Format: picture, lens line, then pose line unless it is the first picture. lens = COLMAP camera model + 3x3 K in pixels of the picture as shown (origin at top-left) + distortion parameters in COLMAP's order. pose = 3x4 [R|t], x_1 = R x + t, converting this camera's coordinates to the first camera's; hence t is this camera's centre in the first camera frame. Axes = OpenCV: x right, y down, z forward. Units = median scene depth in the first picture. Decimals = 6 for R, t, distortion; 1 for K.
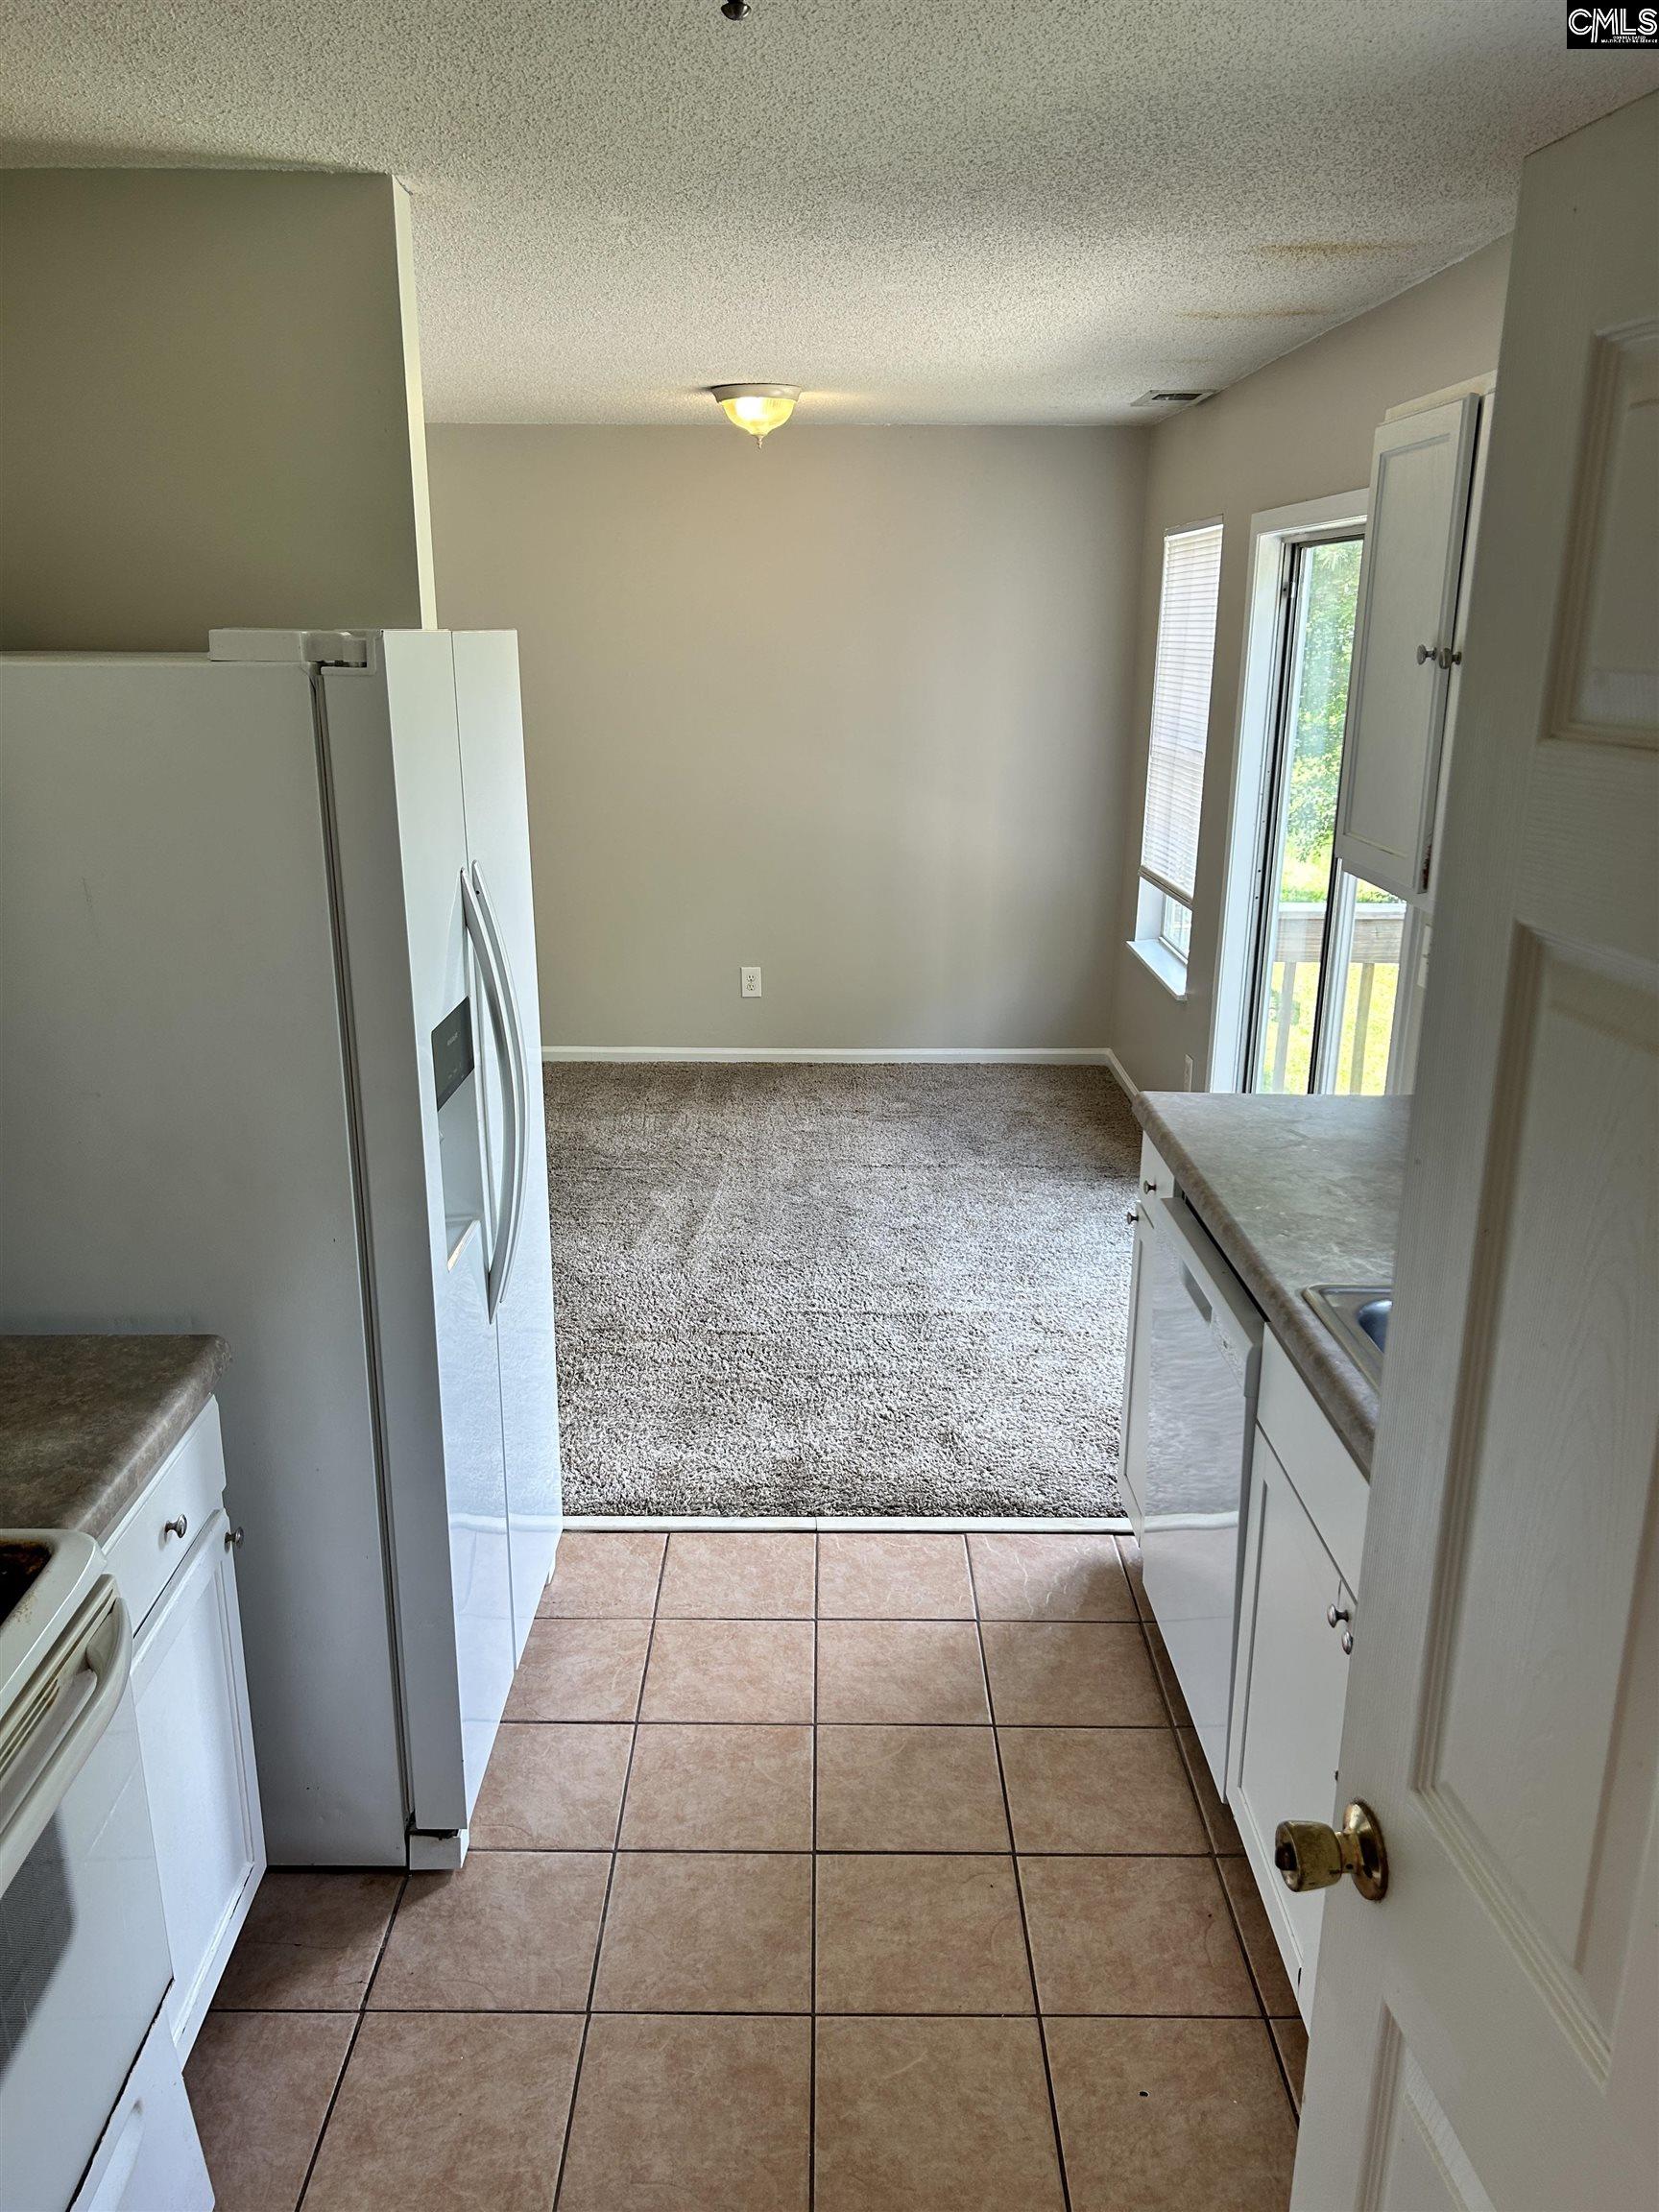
lens RADIAL K [[1670.0, 0, 807.4], [0, 1670.0, 1107.7], [0, 0, 1]] dist [0.066912, -0.078936]
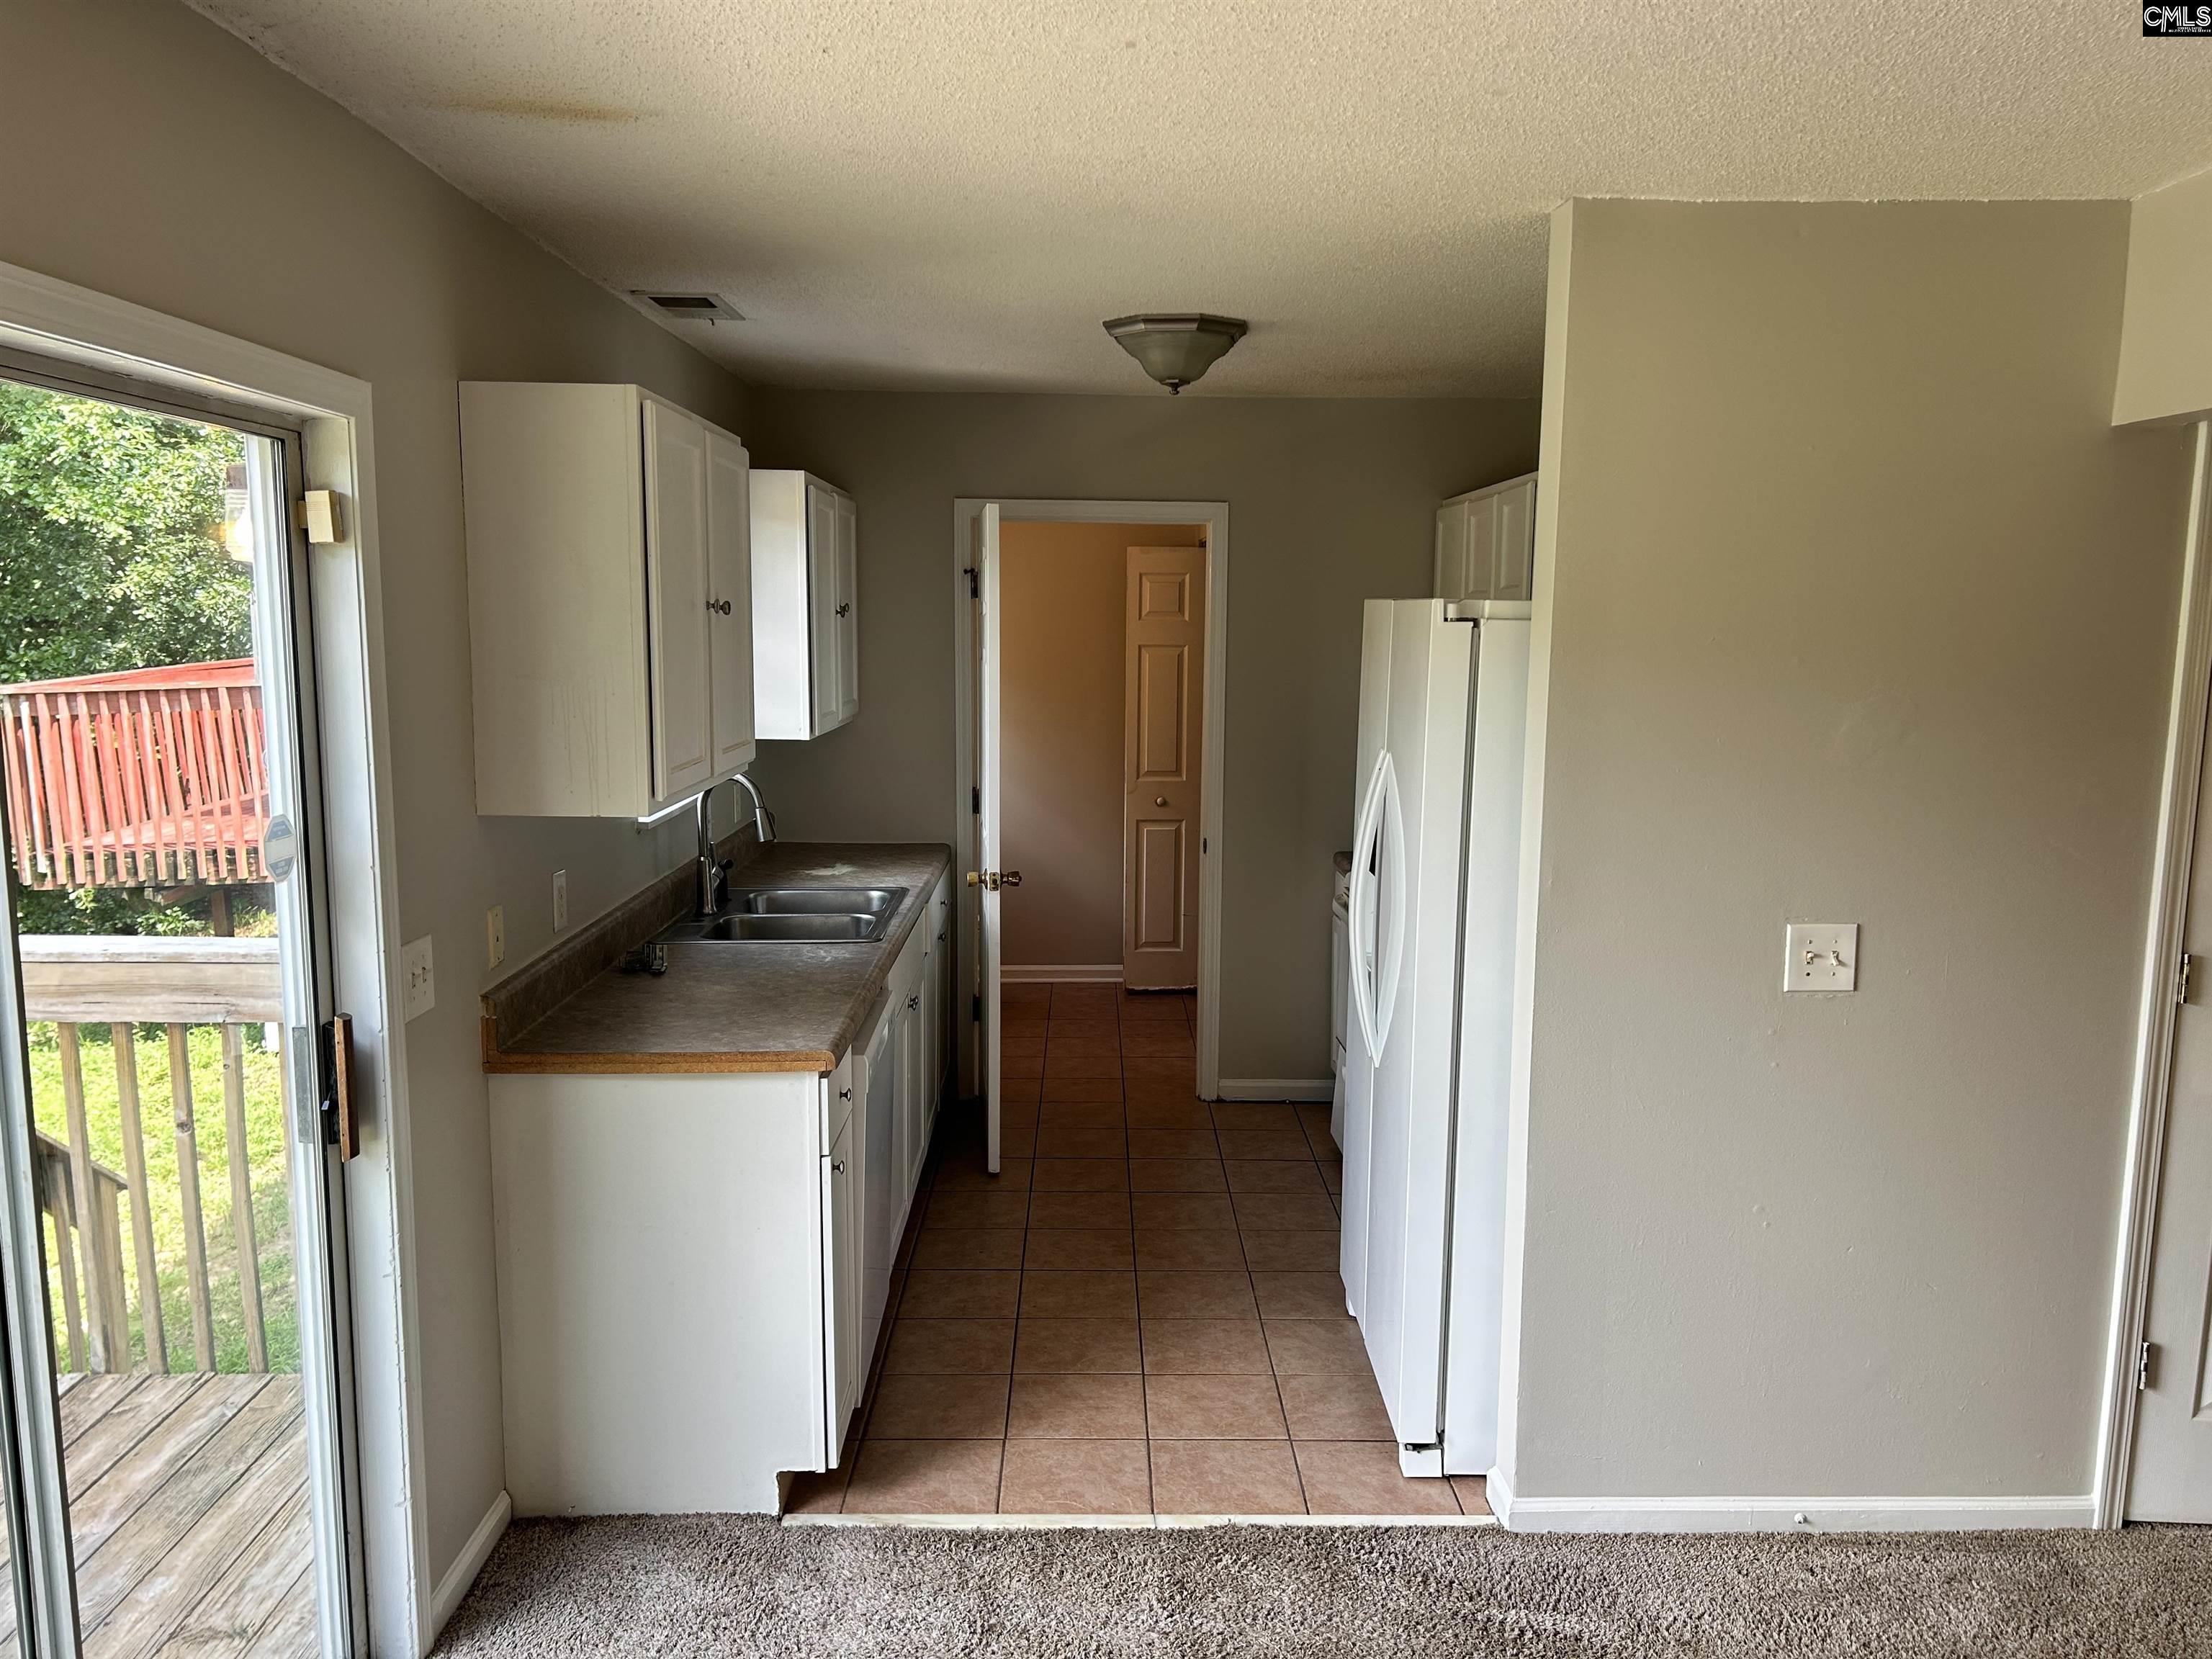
lens RADIAL K [[1670.0, 0, 1117.9], [0, 1670.0, 819.5], [0, 0, 1]] dist [0.066912, -0.078936]
pose [[-0.999503, -0.012282, -0.029036, 0.067045], [-0.022873, 0.916348, 0.399729, -0.561637], [0.021697, 0.400194, -0.916173, 1.973763]]
